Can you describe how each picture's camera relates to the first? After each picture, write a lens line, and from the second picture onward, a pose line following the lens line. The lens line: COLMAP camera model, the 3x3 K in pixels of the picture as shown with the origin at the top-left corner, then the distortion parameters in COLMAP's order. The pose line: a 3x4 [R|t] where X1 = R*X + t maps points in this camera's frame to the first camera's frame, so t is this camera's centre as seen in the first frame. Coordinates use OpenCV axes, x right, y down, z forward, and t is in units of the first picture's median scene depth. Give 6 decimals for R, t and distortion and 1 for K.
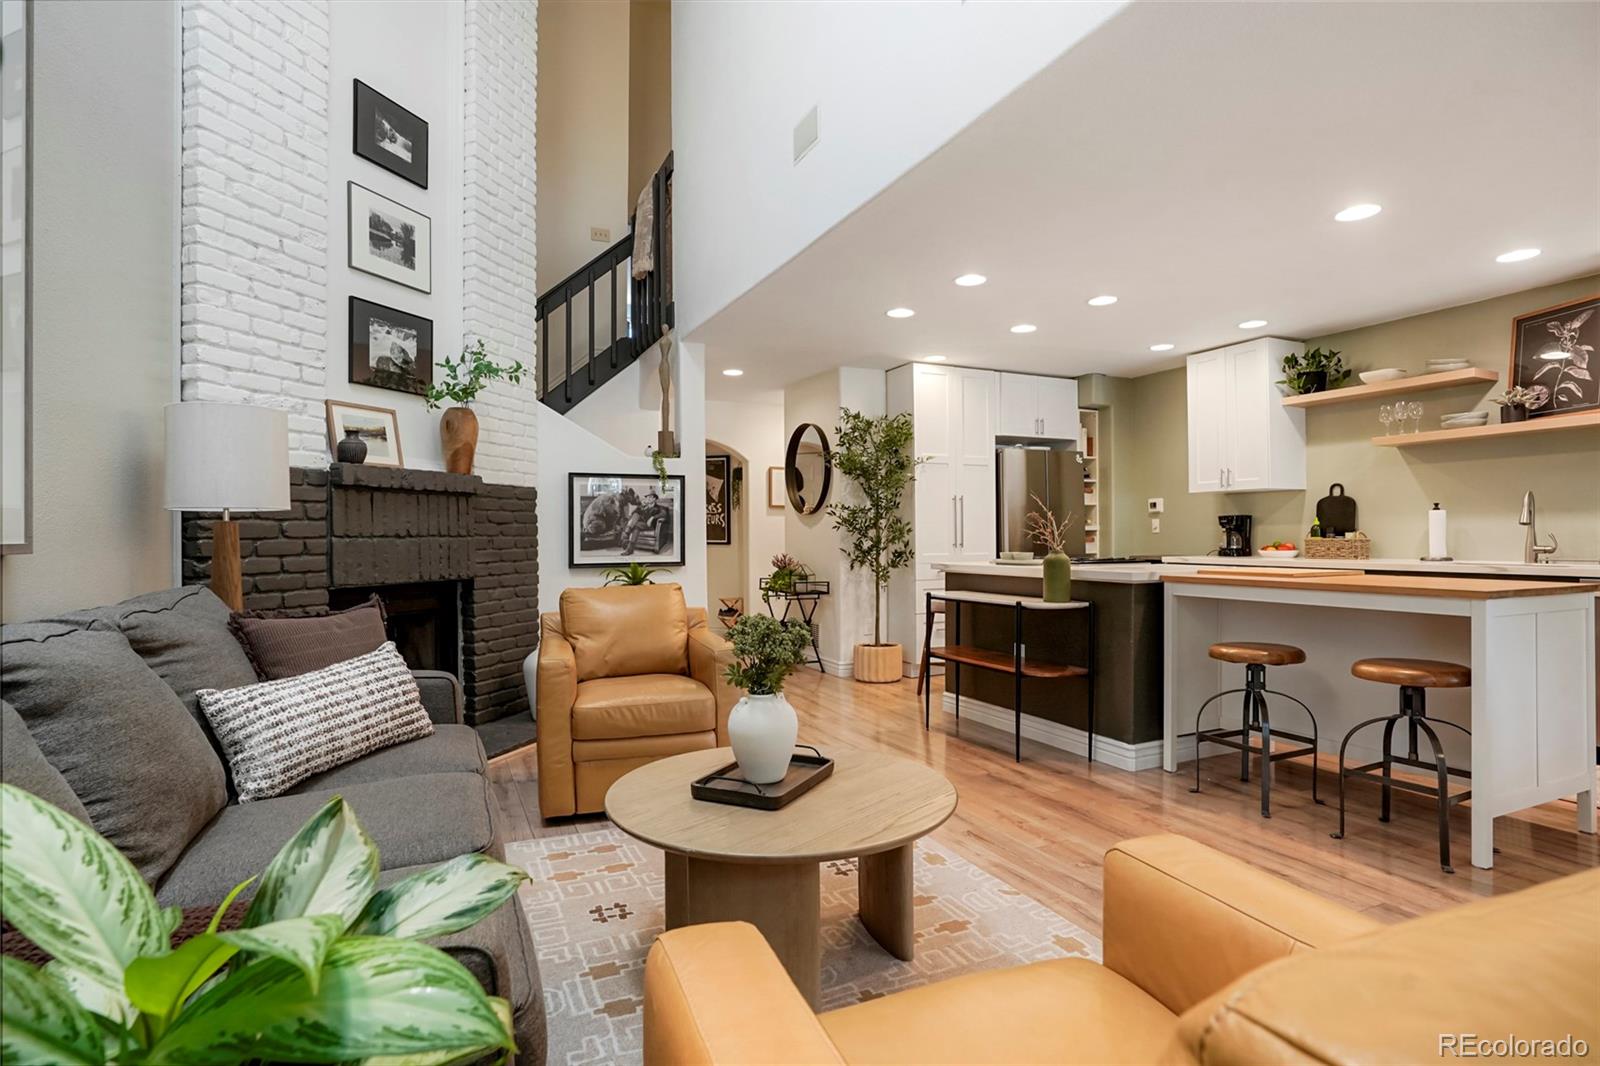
lens RADIAL K [[798.2, 0, 790.6], [0, 798.2, 533.4], [0, 0, 1]] dist [-0.055598, 0.029373]
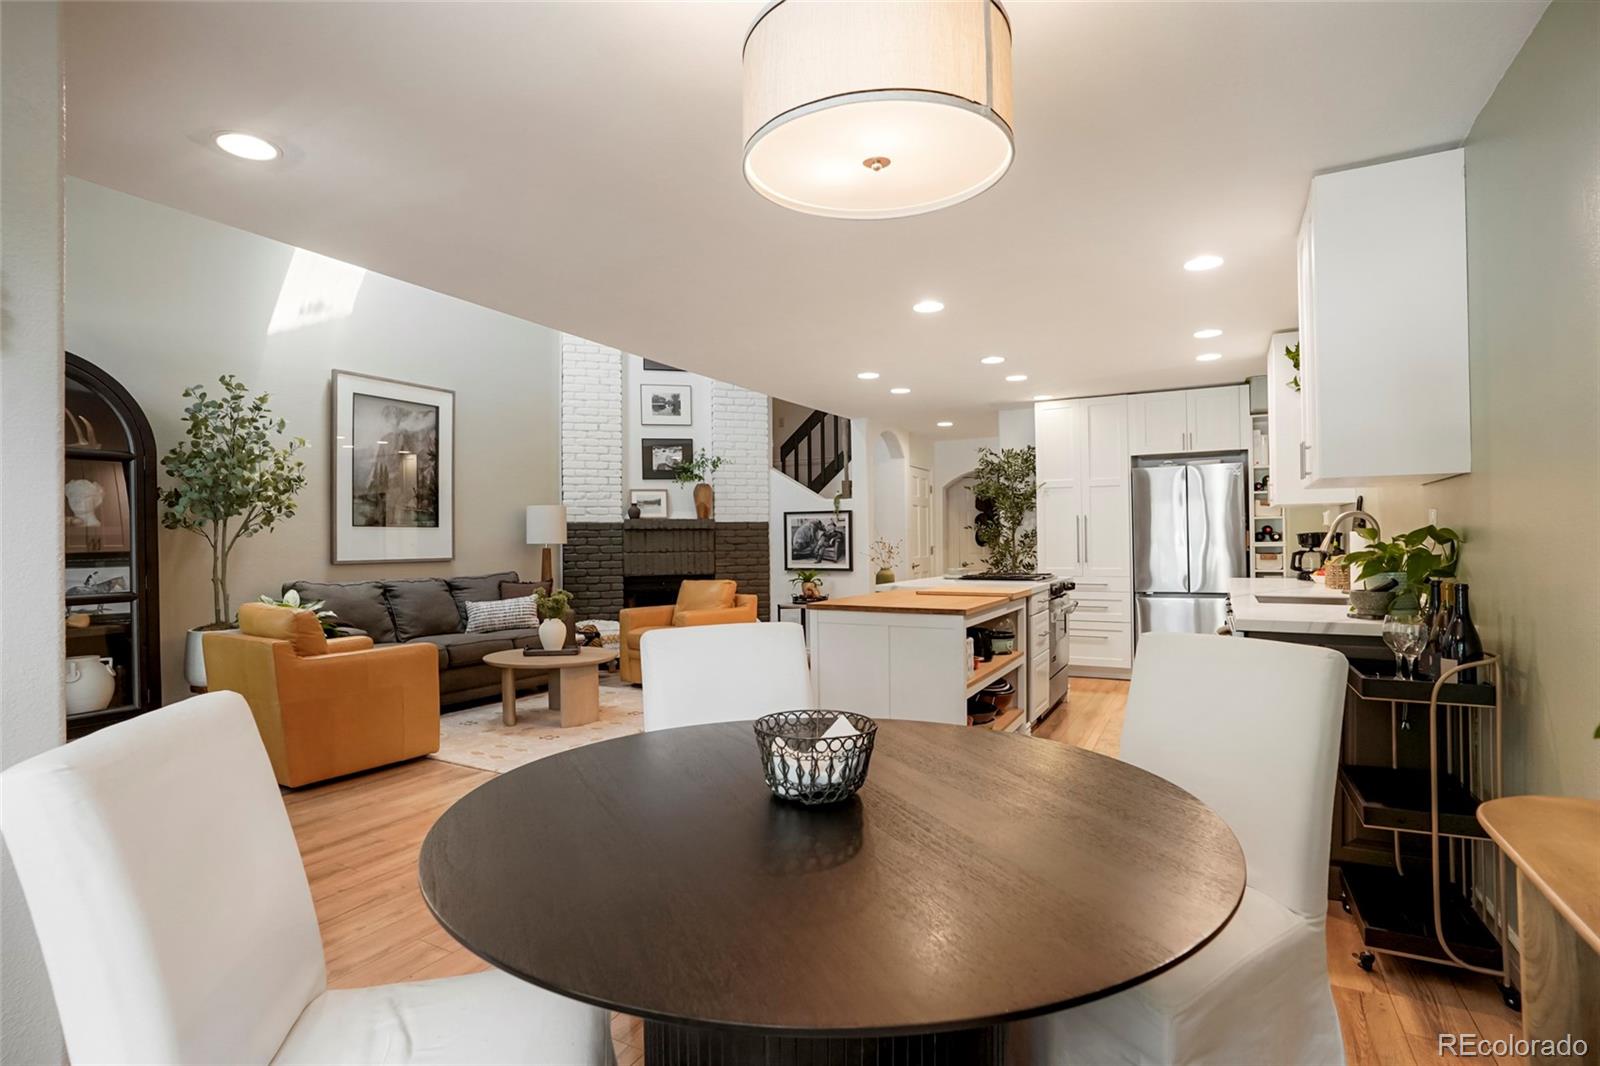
lens RADIAL K [[798.2, 0, 790.6], [0, 798.2, 533.4], [0, 0, 1]] dist [-0.055598, 0.029373]
pose [[0.591846, -0.006617, -0.806024, 1.074569], [0.007026, 0.999971, -0.003050, -0.028085], [0.806020, -0.003858, 0.591875, 0.036381]]
